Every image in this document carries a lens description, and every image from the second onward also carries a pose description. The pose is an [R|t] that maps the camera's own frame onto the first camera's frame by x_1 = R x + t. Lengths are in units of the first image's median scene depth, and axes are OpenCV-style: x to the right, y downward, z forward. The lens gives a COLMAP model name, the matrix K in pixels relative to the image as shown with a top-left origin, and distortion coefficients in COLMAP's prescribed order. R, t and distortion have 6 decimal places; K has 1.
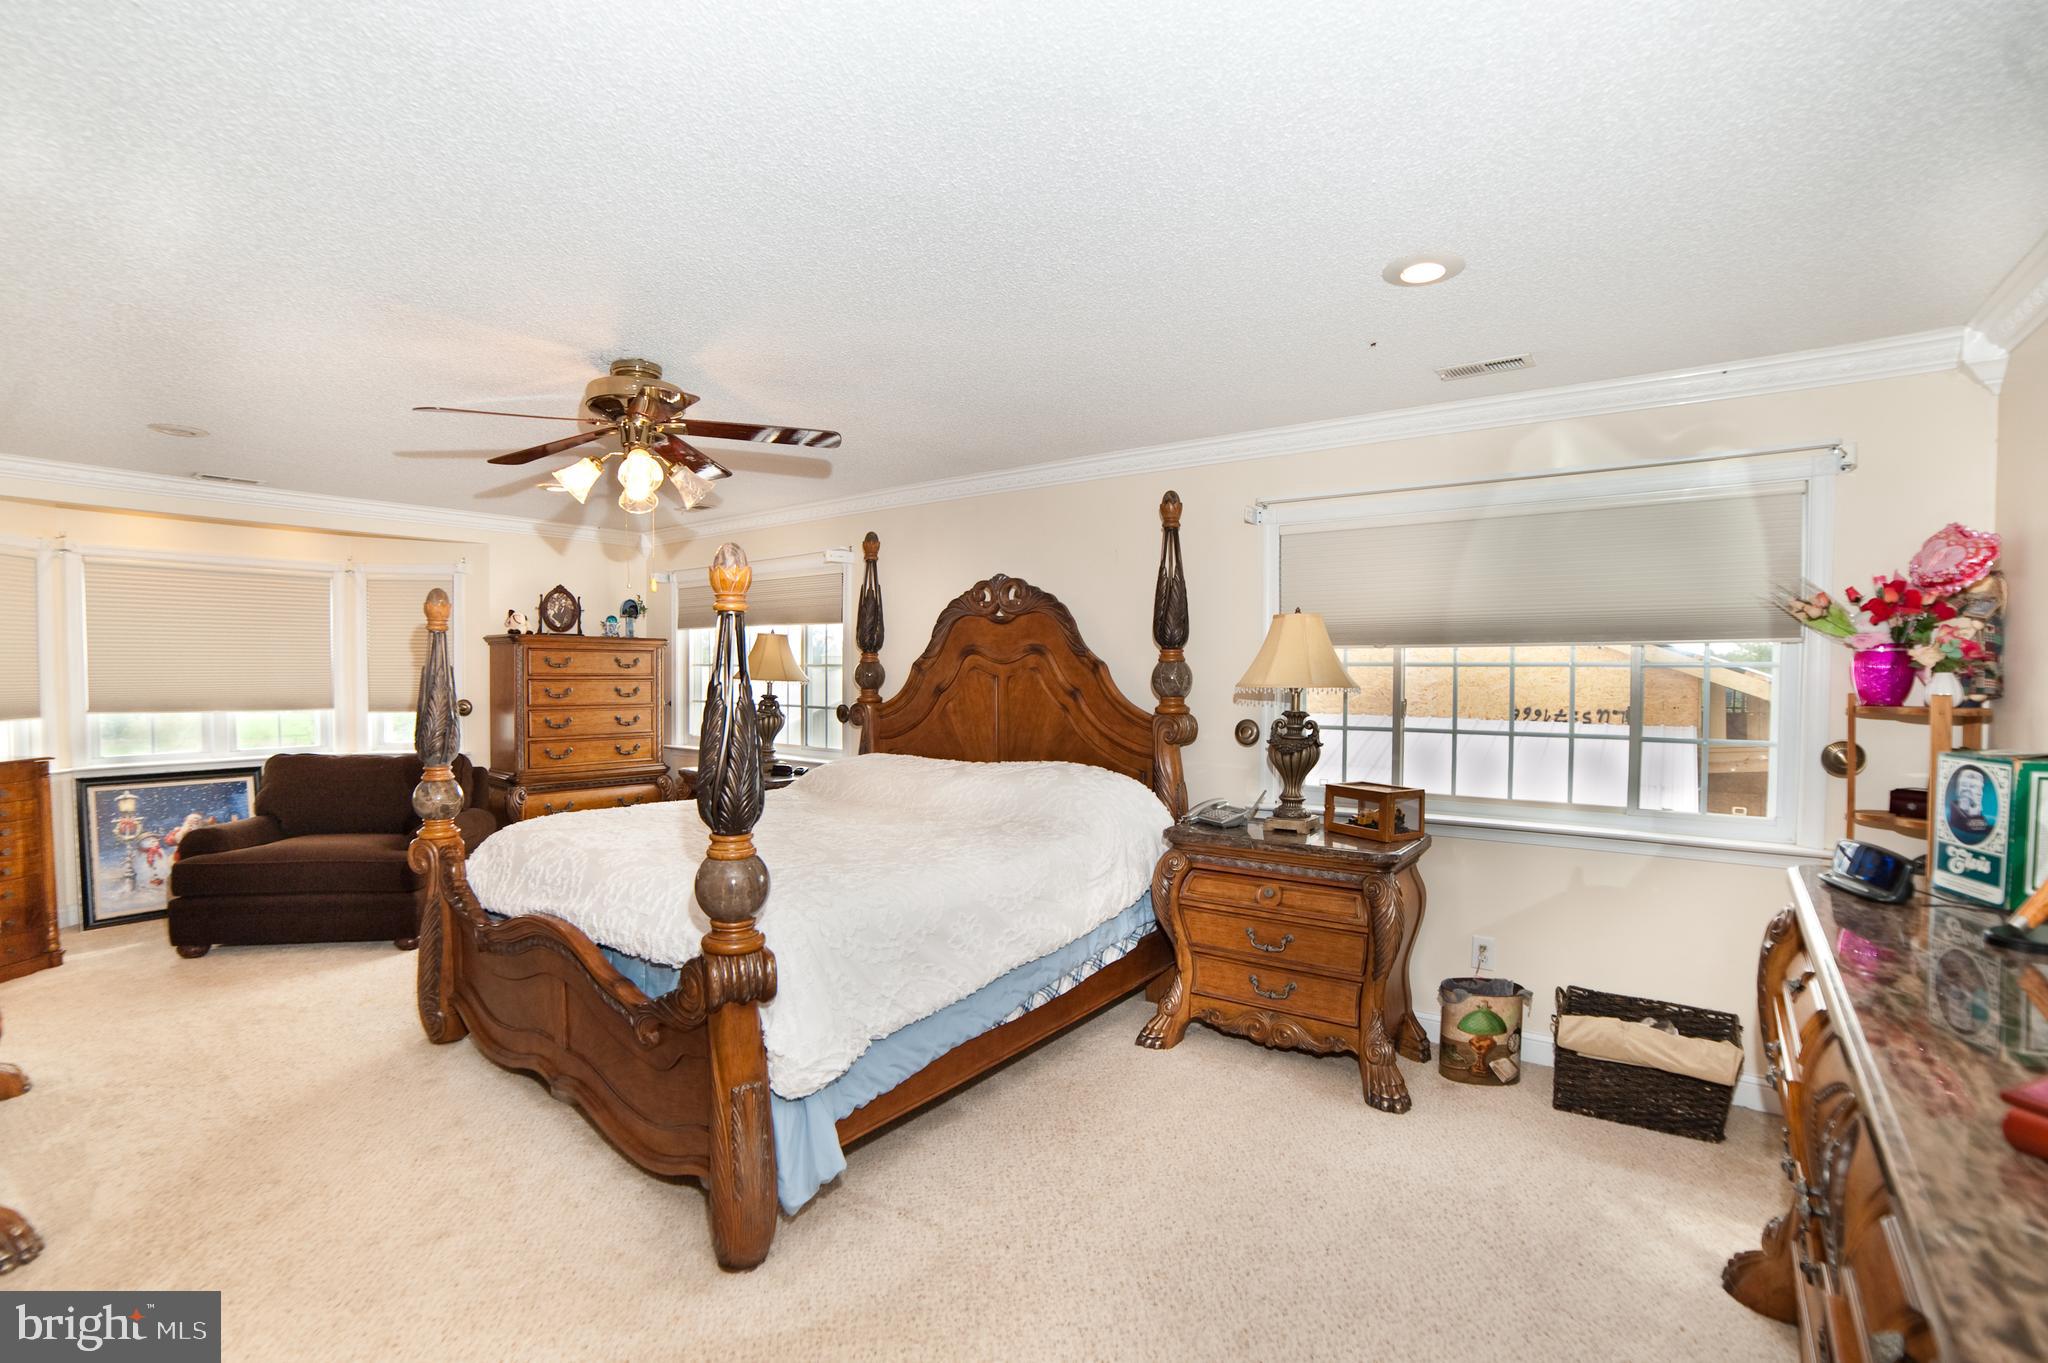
lens RADIAL K [[884.1, 0, 1012.2], [0, 884.1, 689.2], [0, 0, 1]] dist [-0.097193, 0.037644]
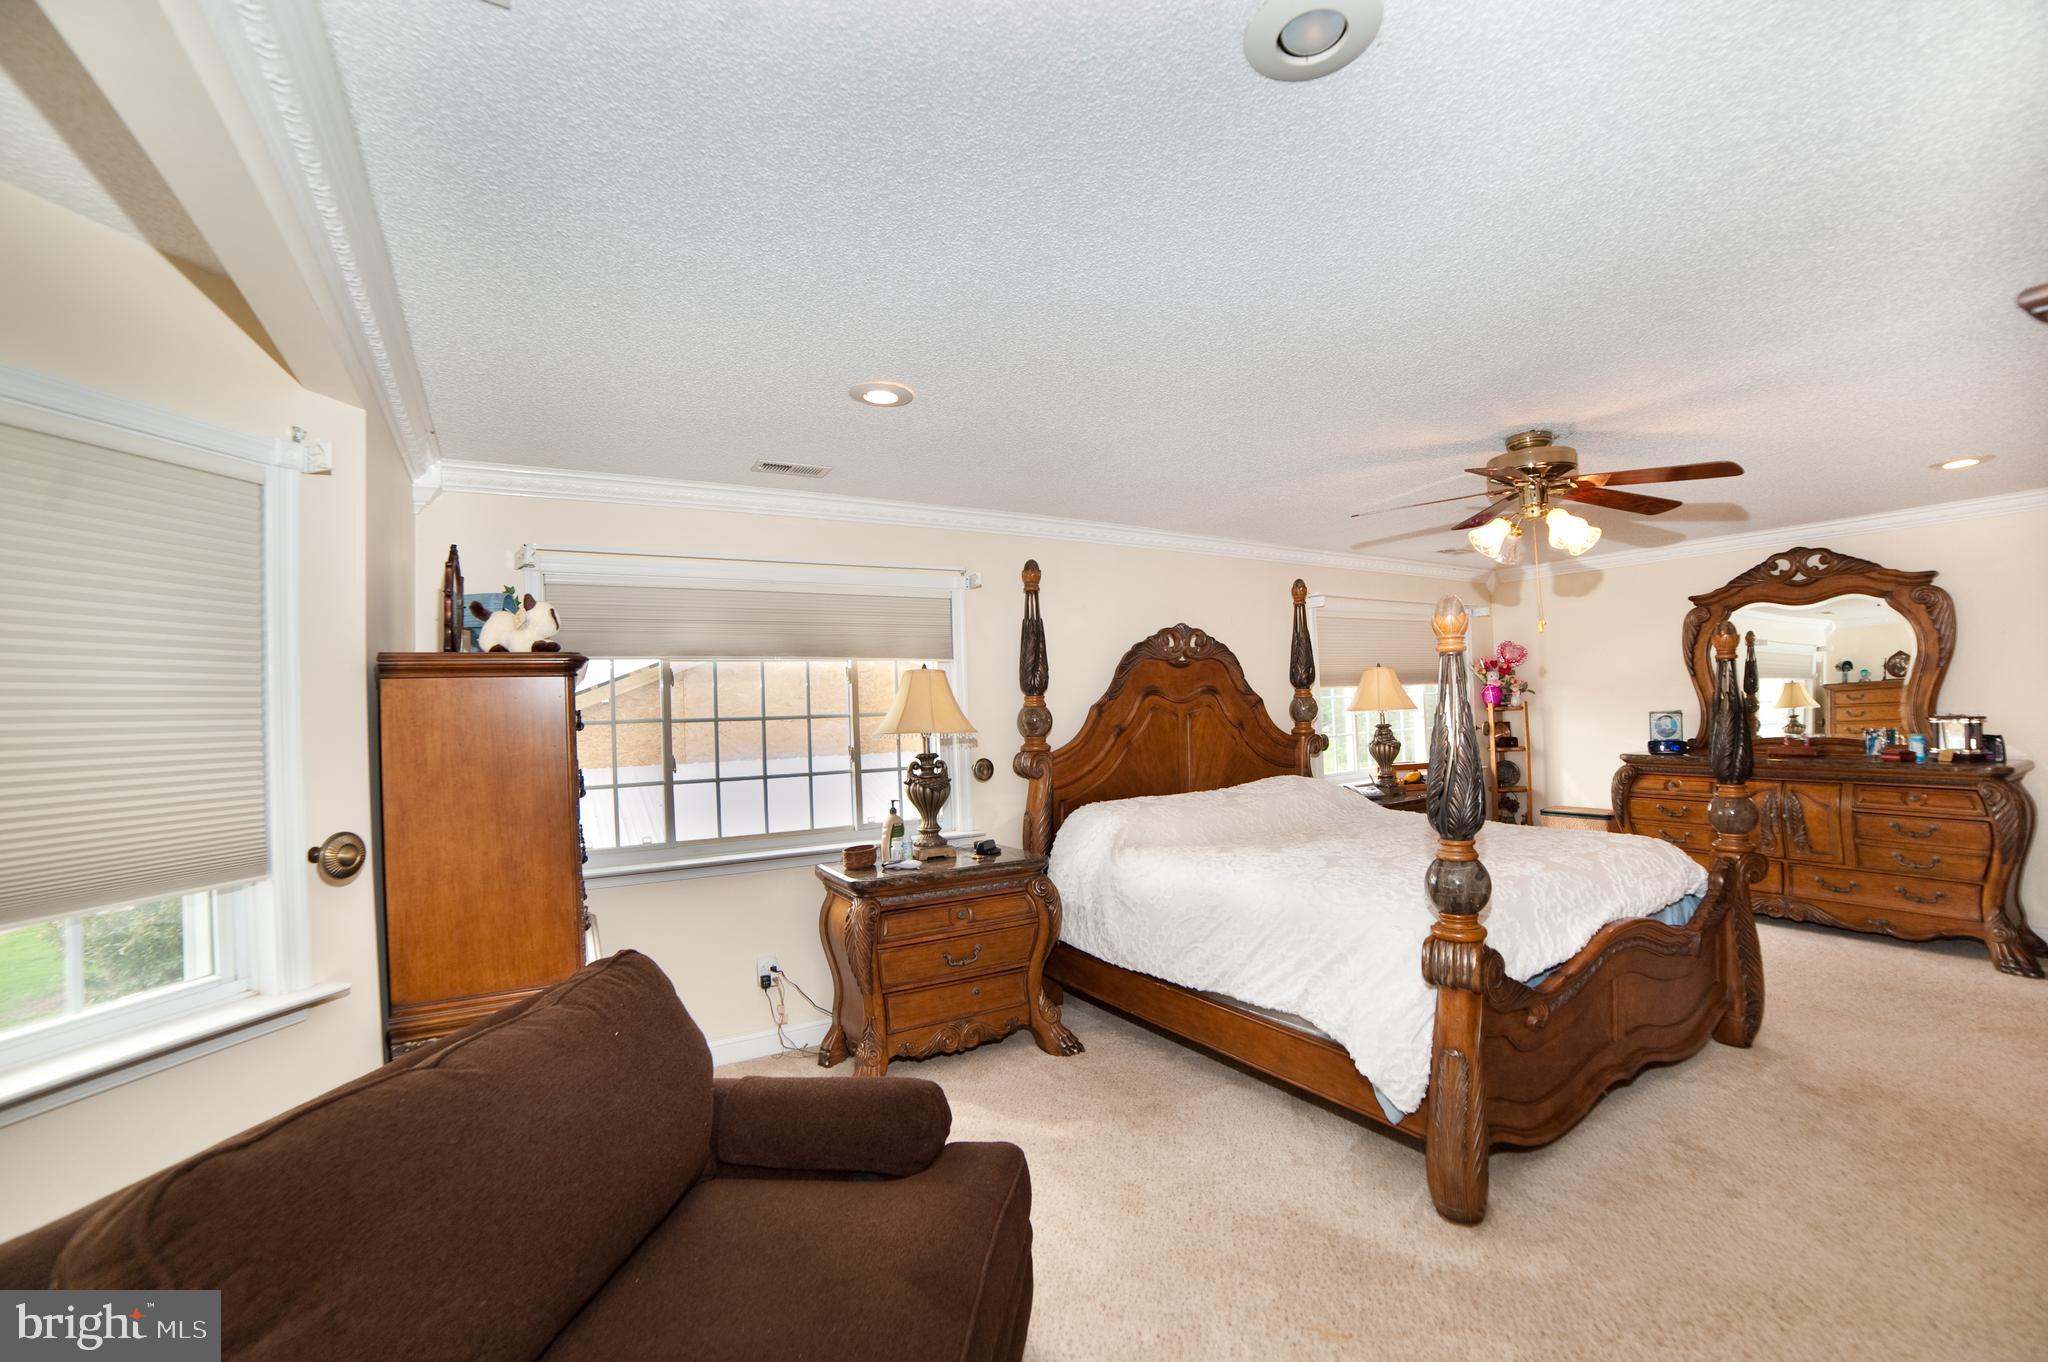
lens RADIAL K [[831.9, 0, 1023.5], [0, 831.9, 710.2], [0, 0, 1]] dist [-0.085736, 0.029454]
pose [[0.336260, -0.015341, 0.941644, -1.028795], [0.063420, 0.997966, -0.006388, -0.024761], [-0.939631, 0.061867, 0.336549, 0.803911]]
